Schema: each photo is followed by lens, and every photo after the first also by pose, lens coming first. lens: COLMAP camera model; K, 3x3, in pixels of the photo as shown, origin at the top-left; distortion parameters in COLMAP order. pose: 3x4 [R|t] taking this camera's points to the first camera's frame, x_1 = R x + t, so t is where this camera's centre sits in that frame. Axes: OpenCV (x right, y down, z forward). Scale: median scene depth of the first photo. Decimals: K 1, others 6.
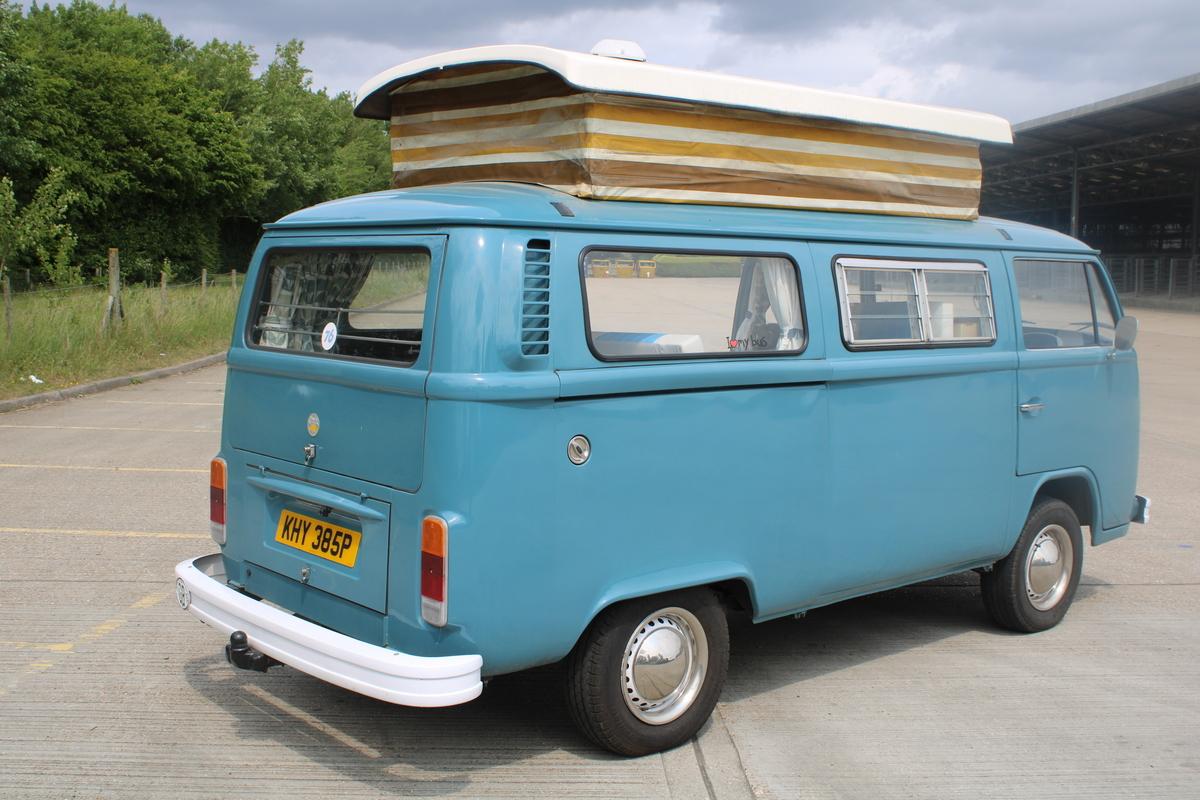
lens RADIAL K [[1362.8, 0, 626.8], [0, 1362.8, 397.6], [0, 0, 1]] dist [-0.077172, 0.000981]
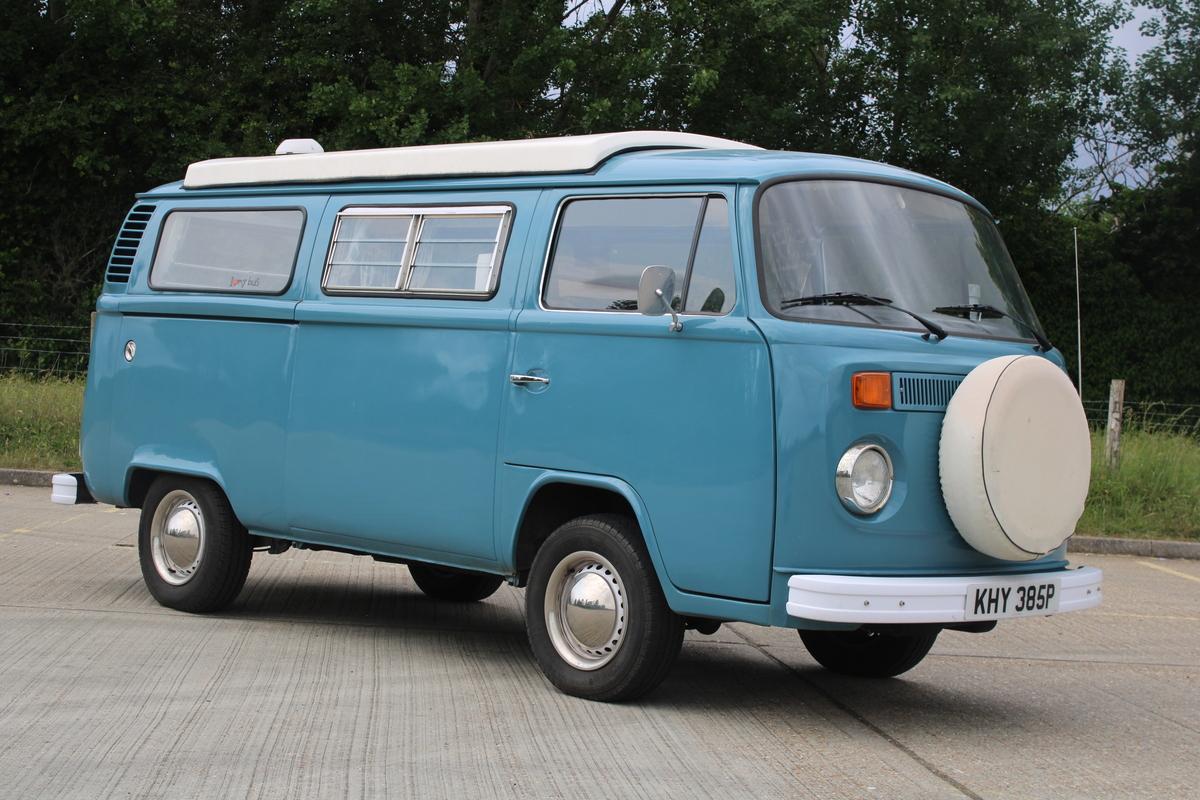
lens RADIAL K [[2140.6, 0, 600.0], [0, 2140.6, 400.0], [0, 0, 1]] dist [-0.000286, 0.054650]
pose [[0.040055, -0.004972, -0.999185, 1.938560], [-0.155892, 0.987711, -0.011164, 0.032861], [0.986962, 0.156212, 0.038788, 1.239466]]
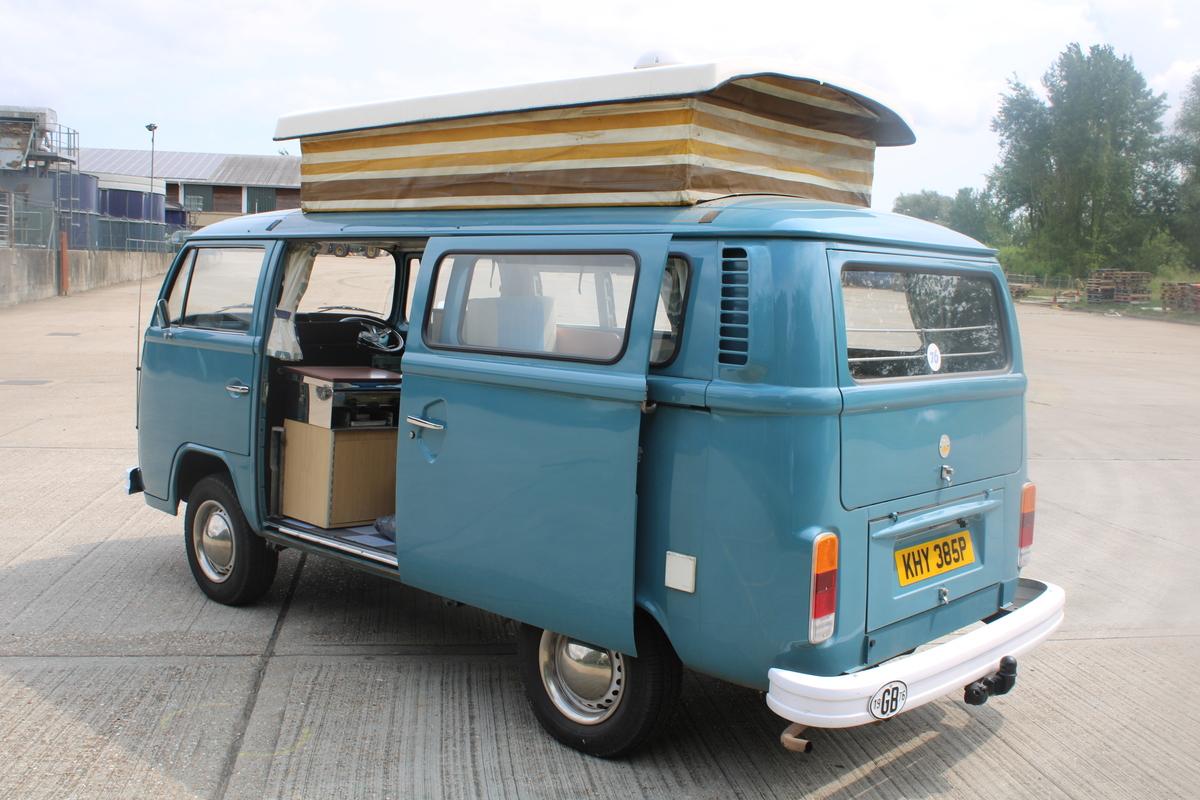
lens RADIAL K [[1224.8, 0, 601.5], [0, 1224.8, 373.6], [0, 0, 1]] dist [-0.101203, 0.145850]
pose [[-0.099497, -0.095887, 0.990407, -1.043673], [0.063888, 0.992677, 0.102525, -0.135224], [-0.992985, 0.073476, -0.092642, 1.272850]]
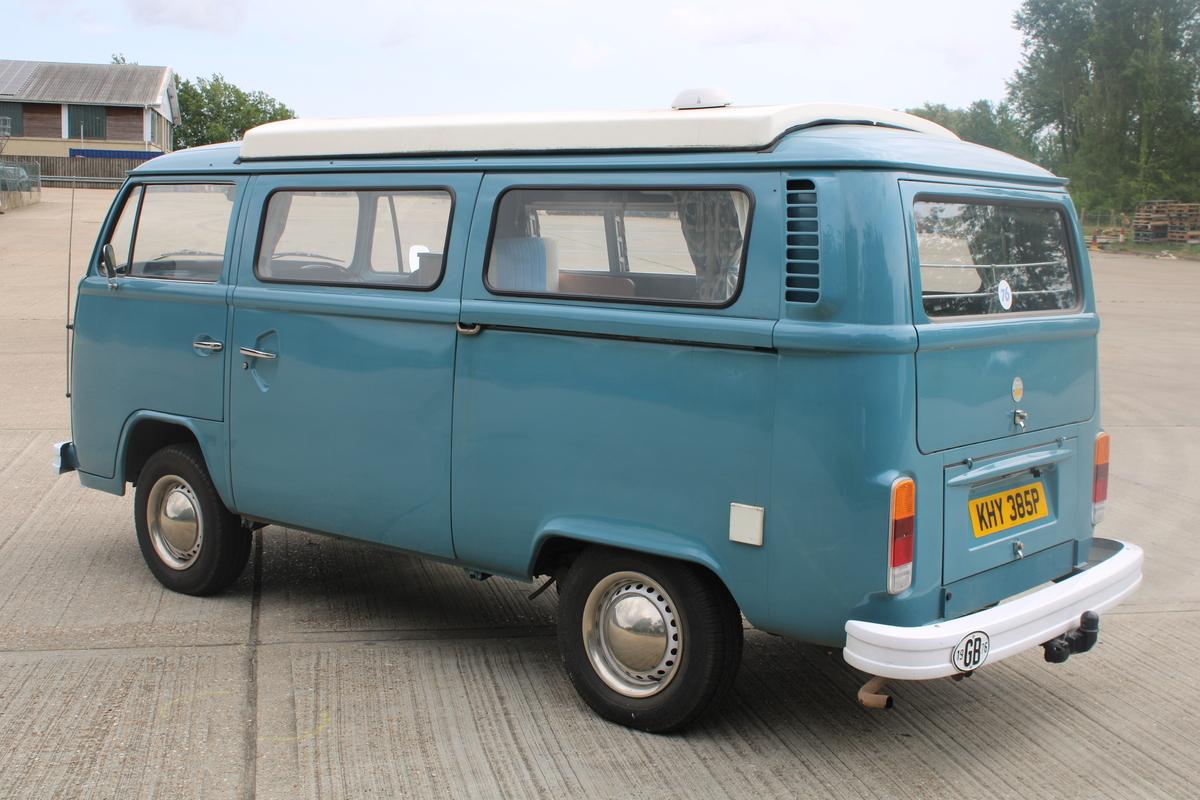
lens RADIAL K [[1545.1, 0, 587.5], [0, 1545.1, 417.4], [0, 0, 1]] dist [-0.036500, 0.065695]
pose [[-0.144750, -0.143222, 0.979048, -1.181814], [0.072171, 0.985305, 0.154808, -0.141314], [-0.986833, 0.093067, -0.132287, 1.374367]]
